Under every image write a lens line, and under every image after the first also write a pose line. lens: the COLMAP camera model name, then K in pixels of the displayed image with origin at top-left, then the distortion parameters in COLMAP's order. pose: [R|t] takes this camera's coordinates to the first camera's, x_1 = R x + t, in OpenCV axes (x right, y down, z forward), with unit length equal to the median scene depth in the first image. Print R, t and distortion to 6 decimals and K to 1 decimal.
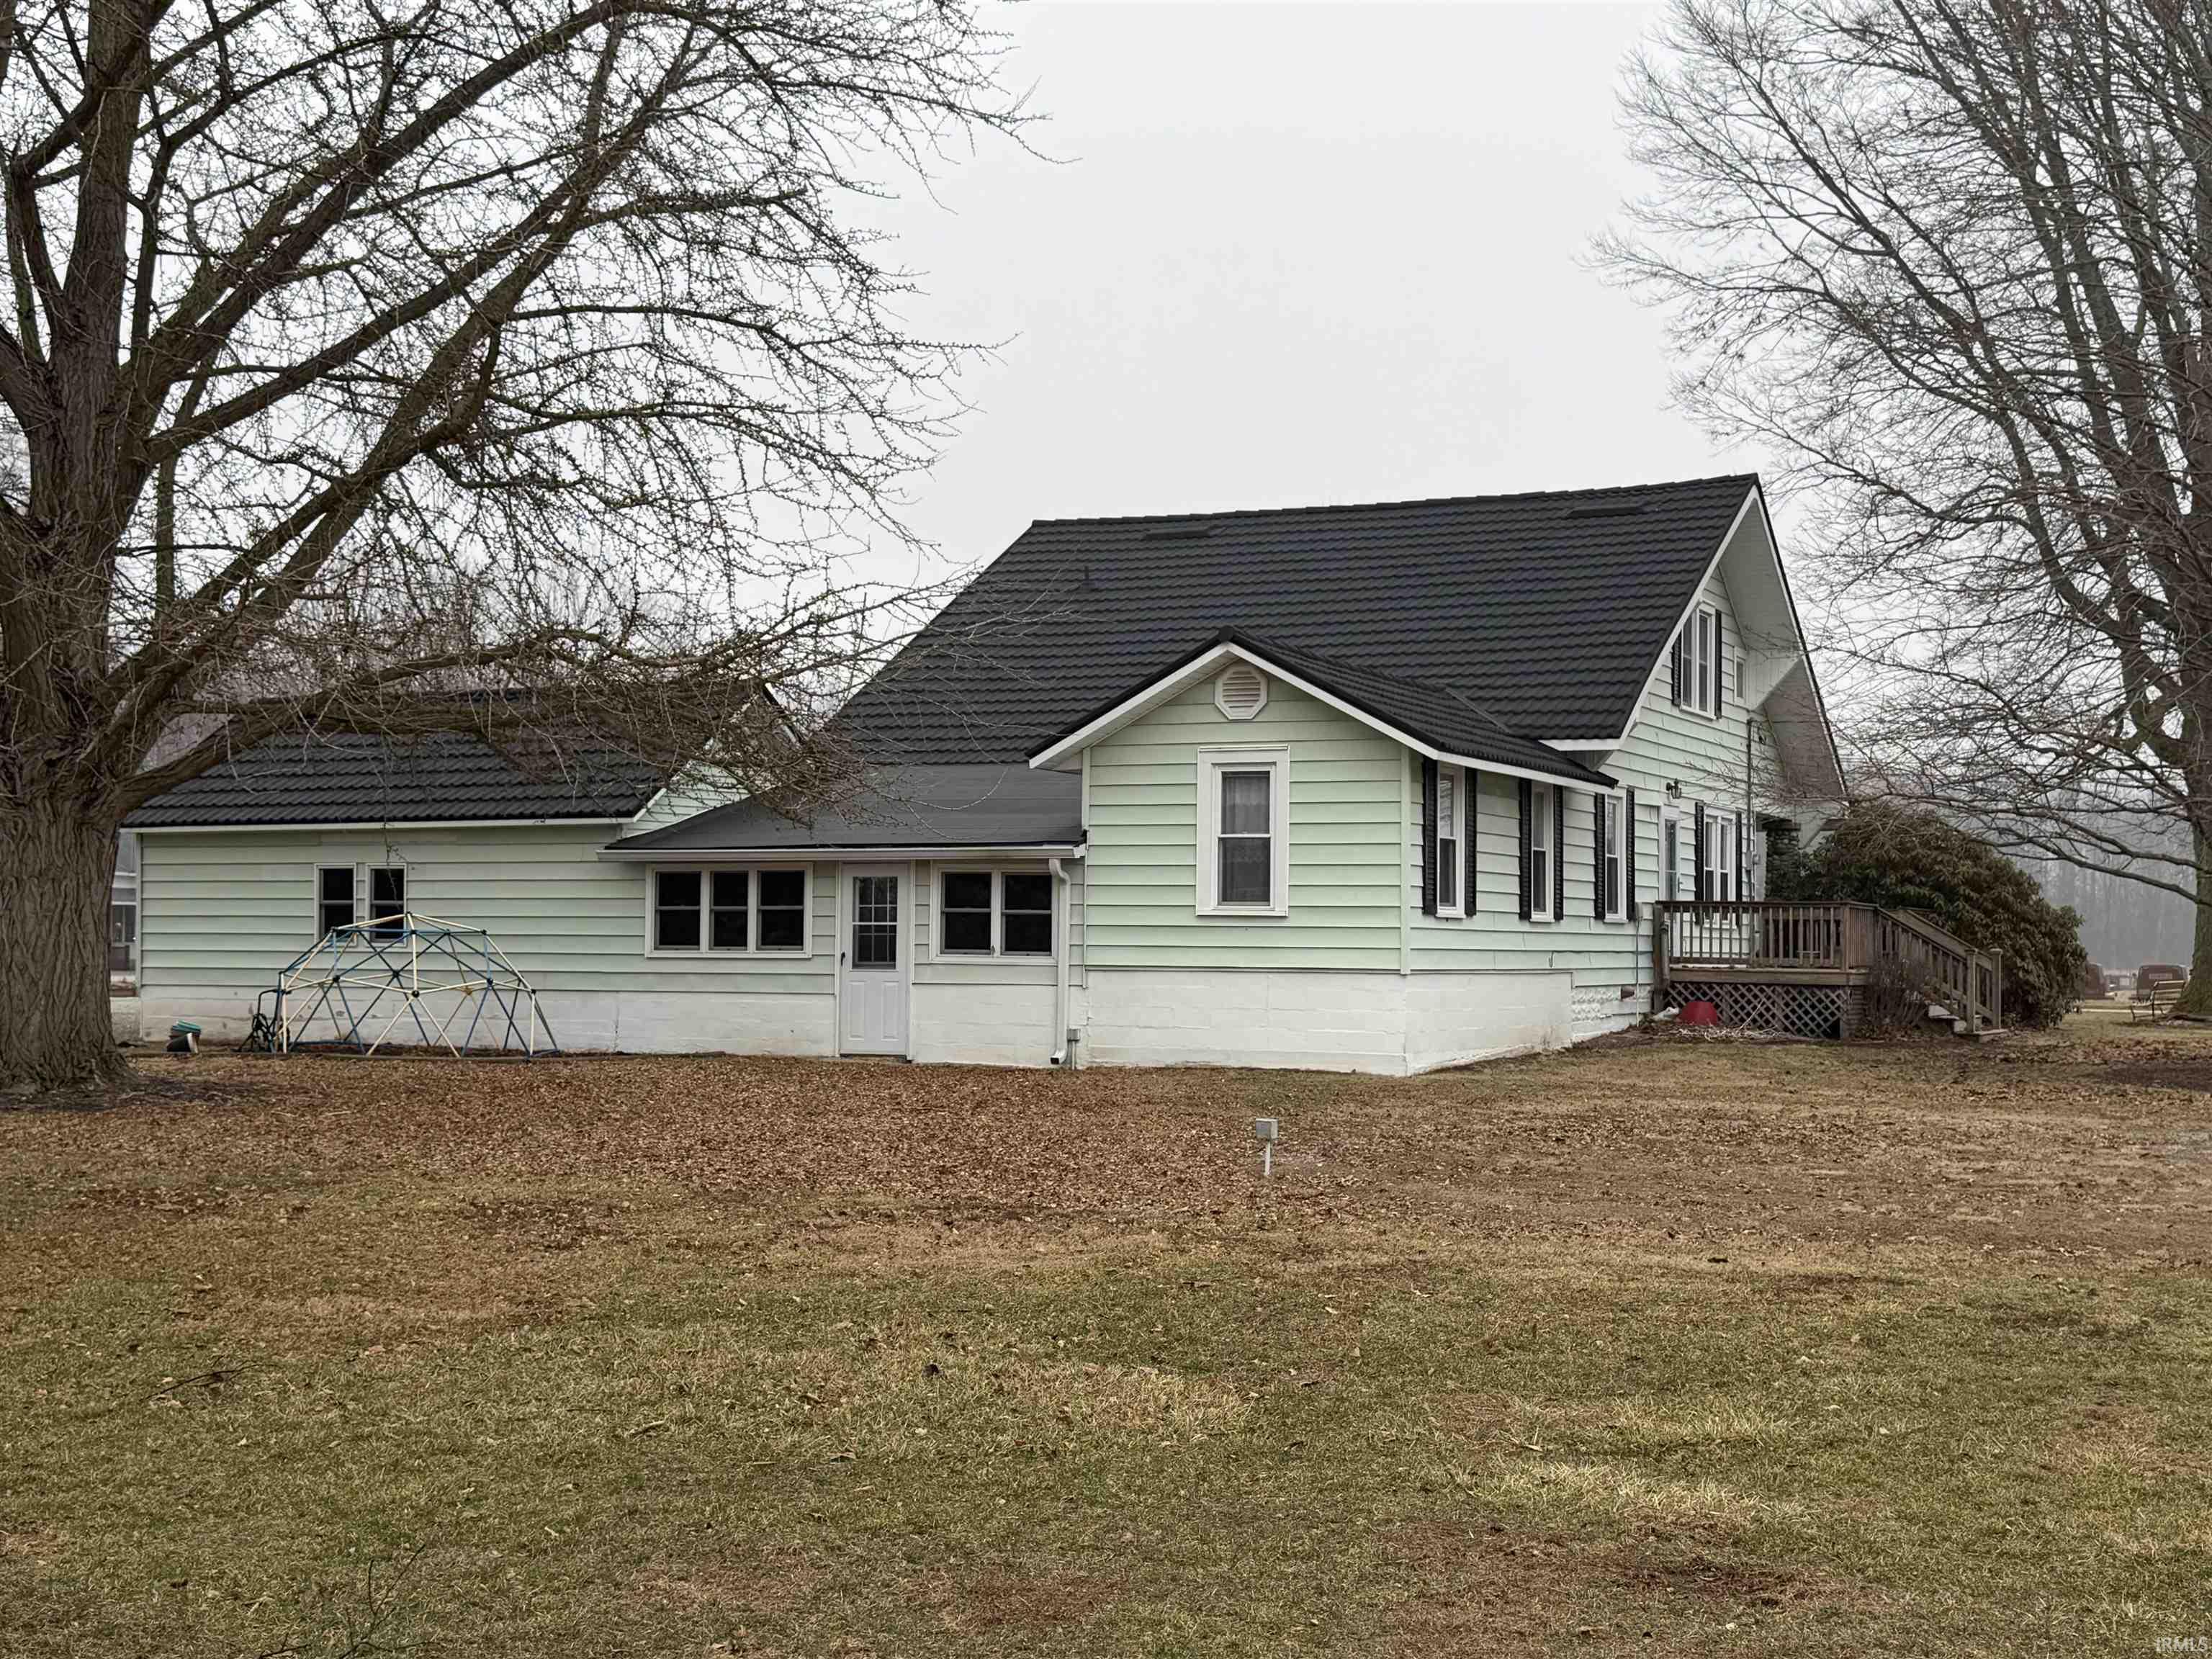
lens RADIAL K [[2802.0, 0, 1111.1], [0, 2802.0, 834.2], [0, 0, 1]] dist [0.122111, 0.000000]
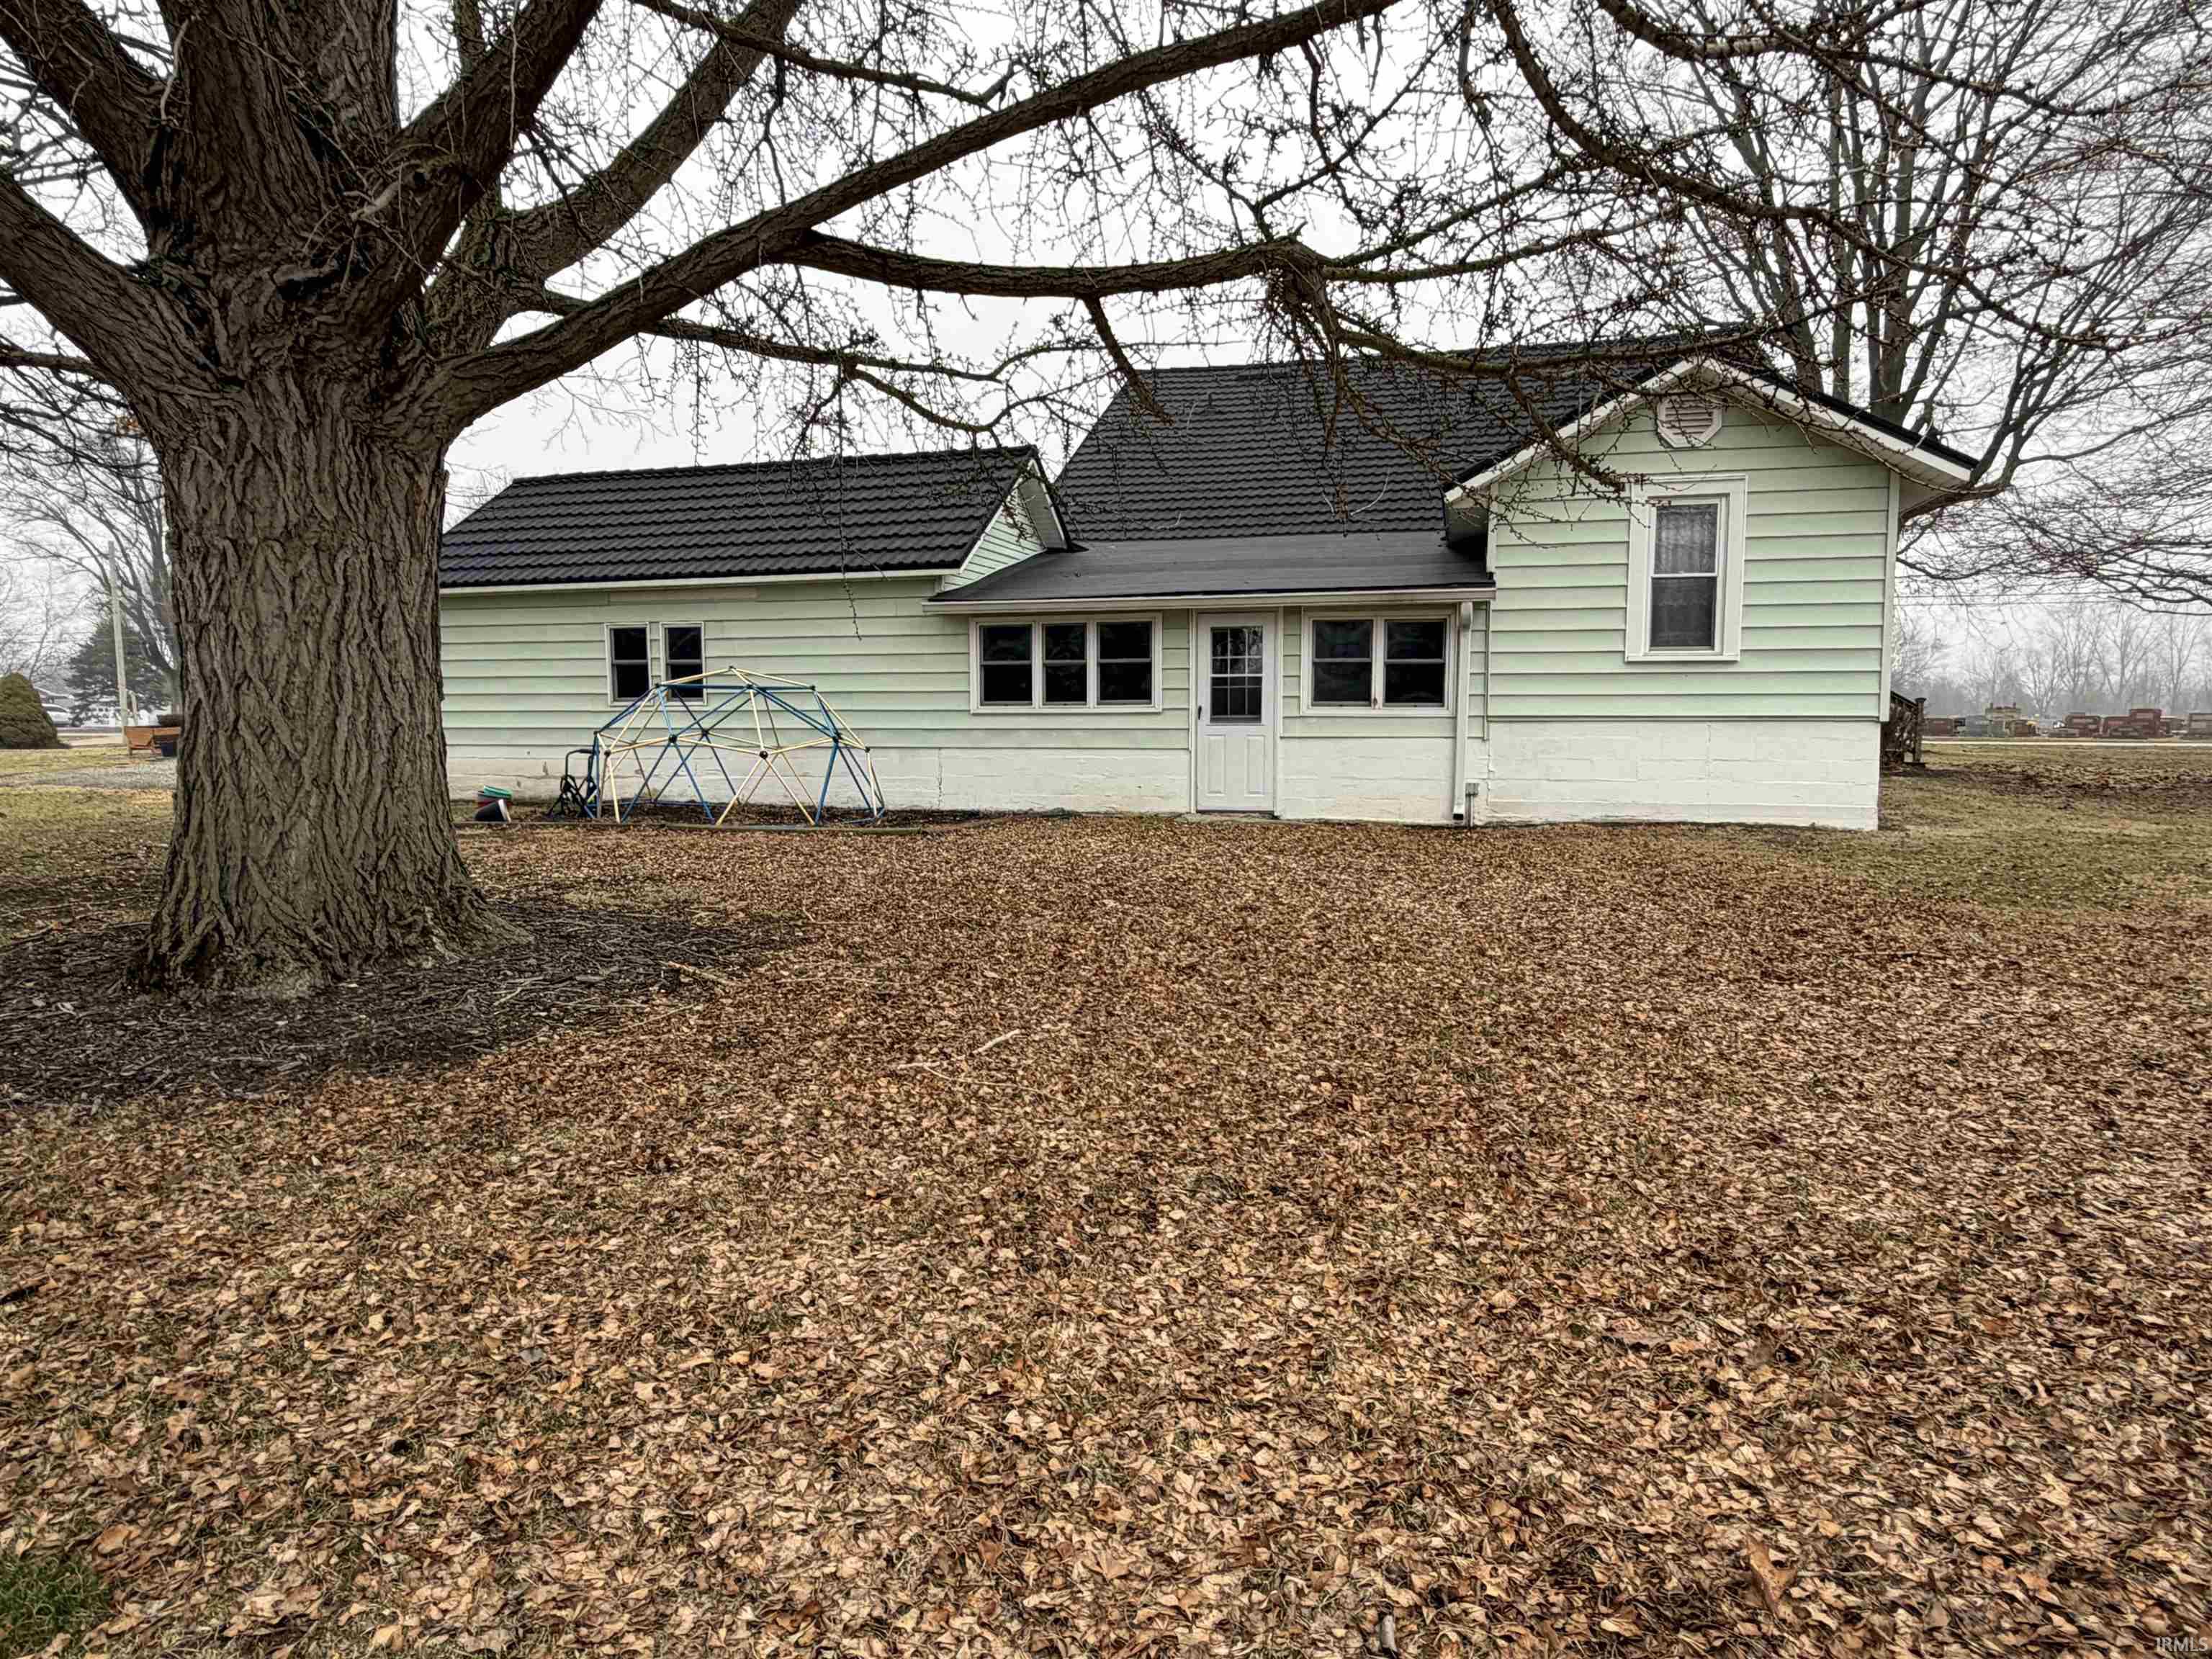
lens RADIAL K [[1318.3, 0, 1094.5], [0, 1318.3, 830.4], [0, 0, 1]] dist [-0.009040, 0.001576]
pose [[0.987002, -0.024209, 0.158875, -0.204035], [0.003628, 0.991693, 0.128577, 0.026120], [-0.160668, -0.126330, 0.978890, 0.554782]]
